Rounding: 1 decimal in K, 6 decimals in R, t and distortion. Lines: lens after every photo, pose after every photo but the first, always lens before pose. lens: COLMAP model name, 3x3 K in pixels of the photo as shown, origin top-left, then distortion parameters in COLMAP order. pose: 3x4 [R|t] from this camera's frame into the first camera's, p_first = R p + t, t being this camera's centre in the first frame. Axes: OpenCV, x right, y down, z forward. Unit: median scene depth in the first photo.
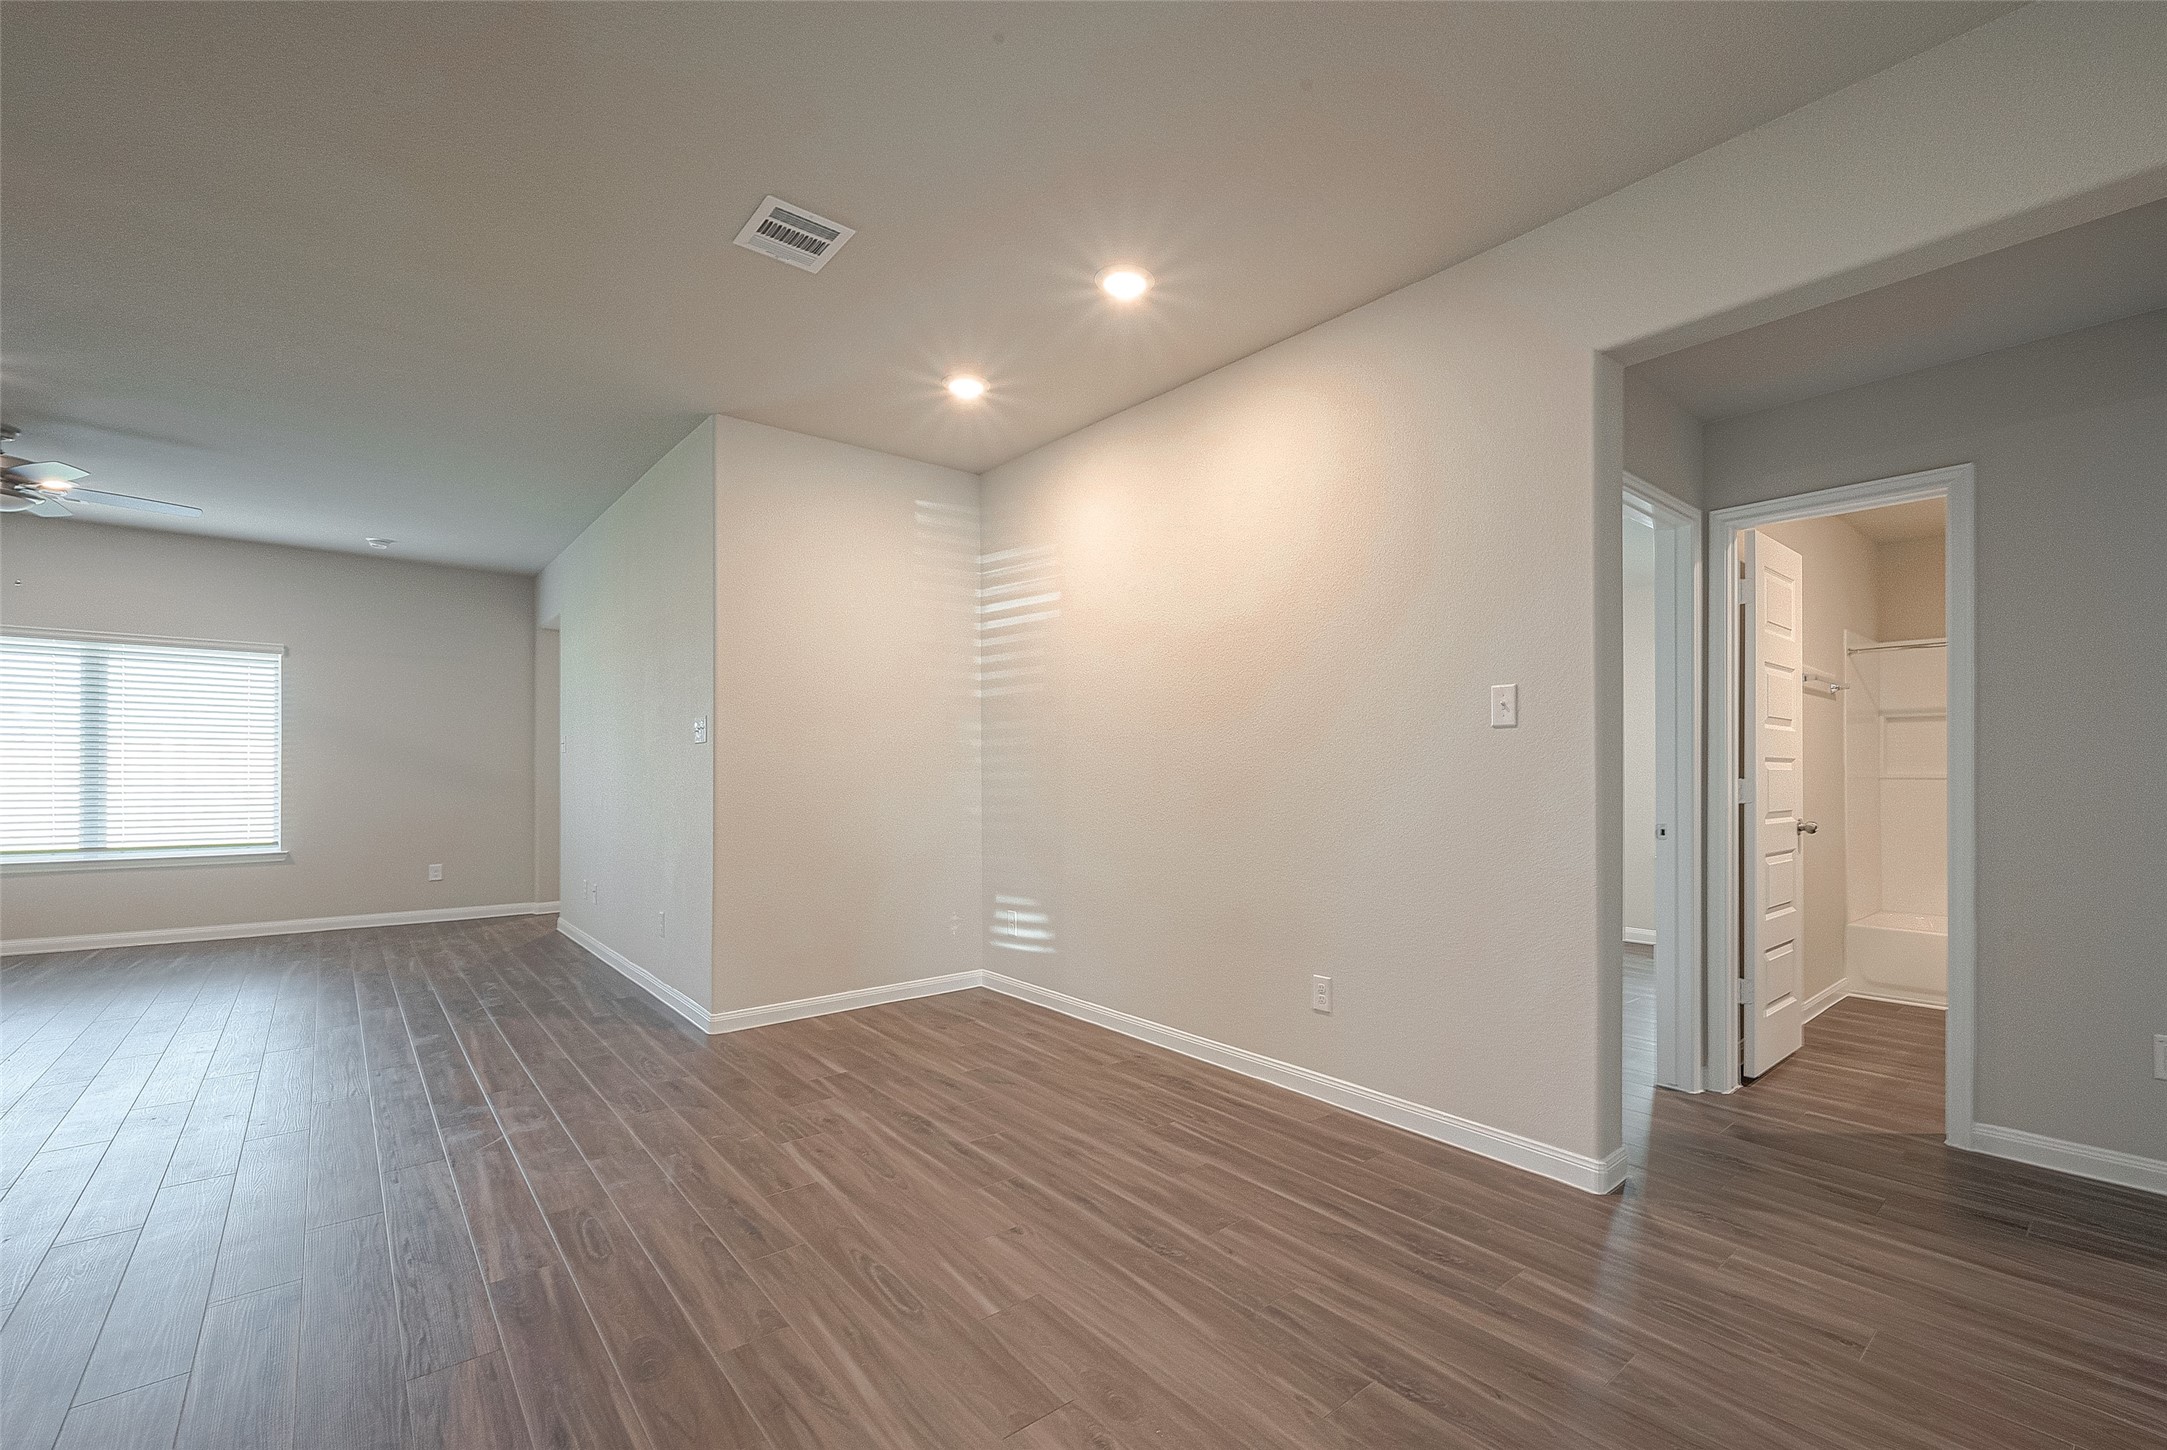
lens RADIAL K [[916.0, 0, 1145.3], [0, 916.0, 776.1], [0, 0, 1]] dist [-0.000191, -0.000090]
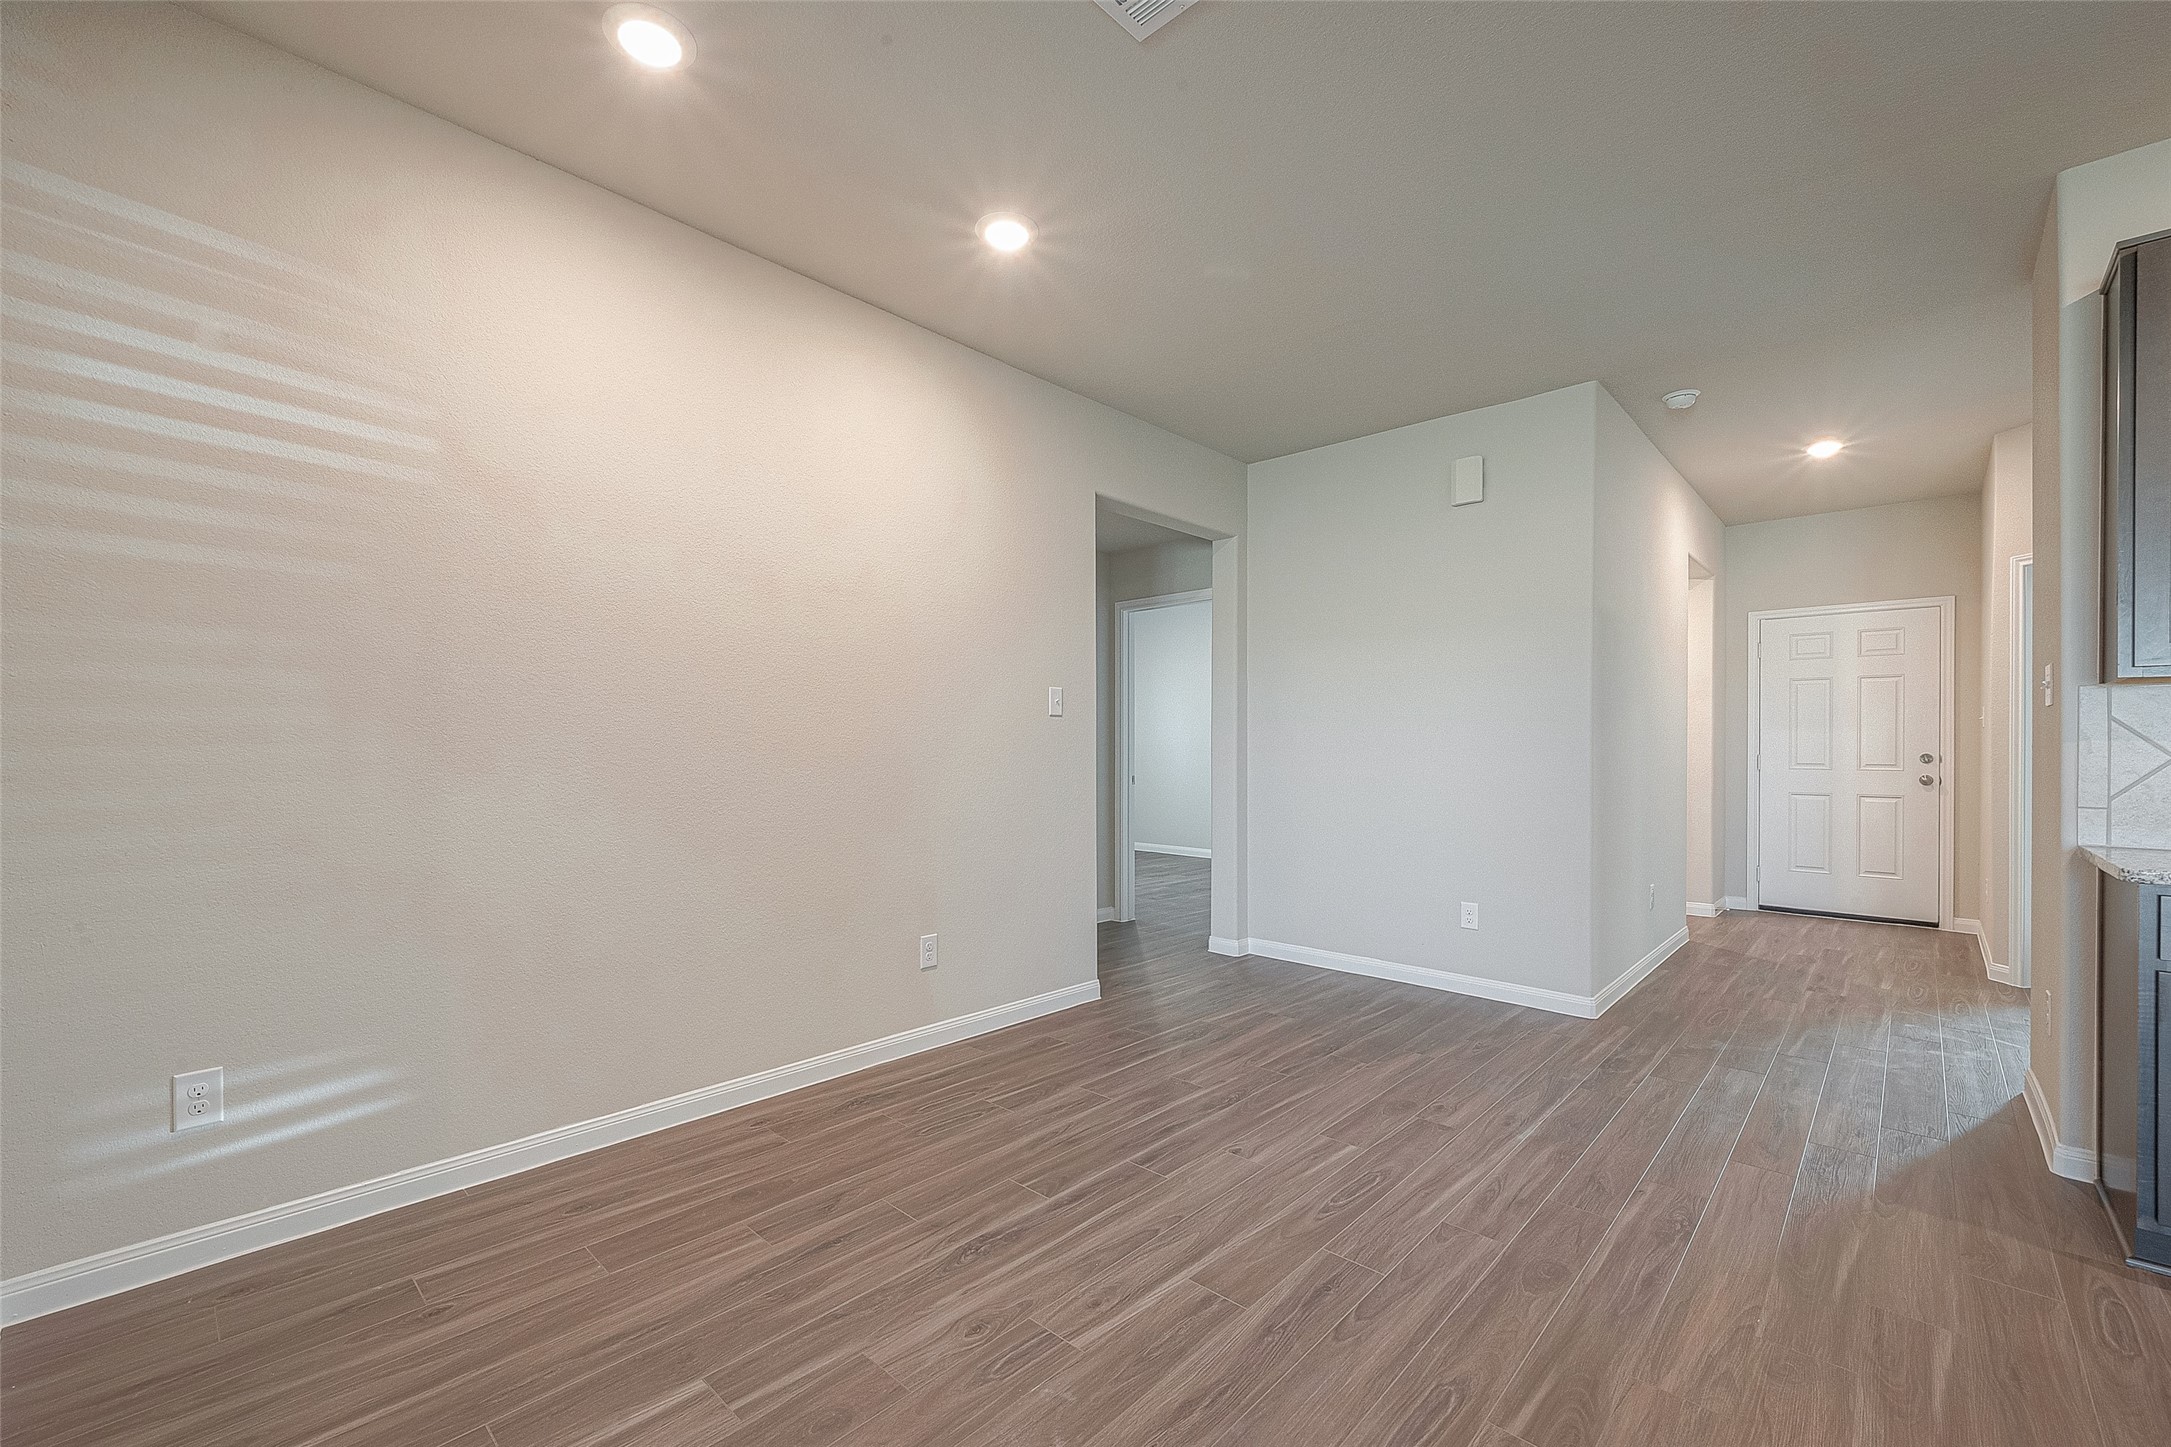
lens RADIAL K [[873.3, 0, 1081.4], [0, 873.3, 749.7], [0, 0, 1]] dist [0.000728, 0.000053]
pose [[-0.081333, -0.005429, 0.996672, -1.013004], [0.000246, 0.999985, 0.005467, -0.008553], [-0.996687, 0.000689, -0.081330, 1.073774]]
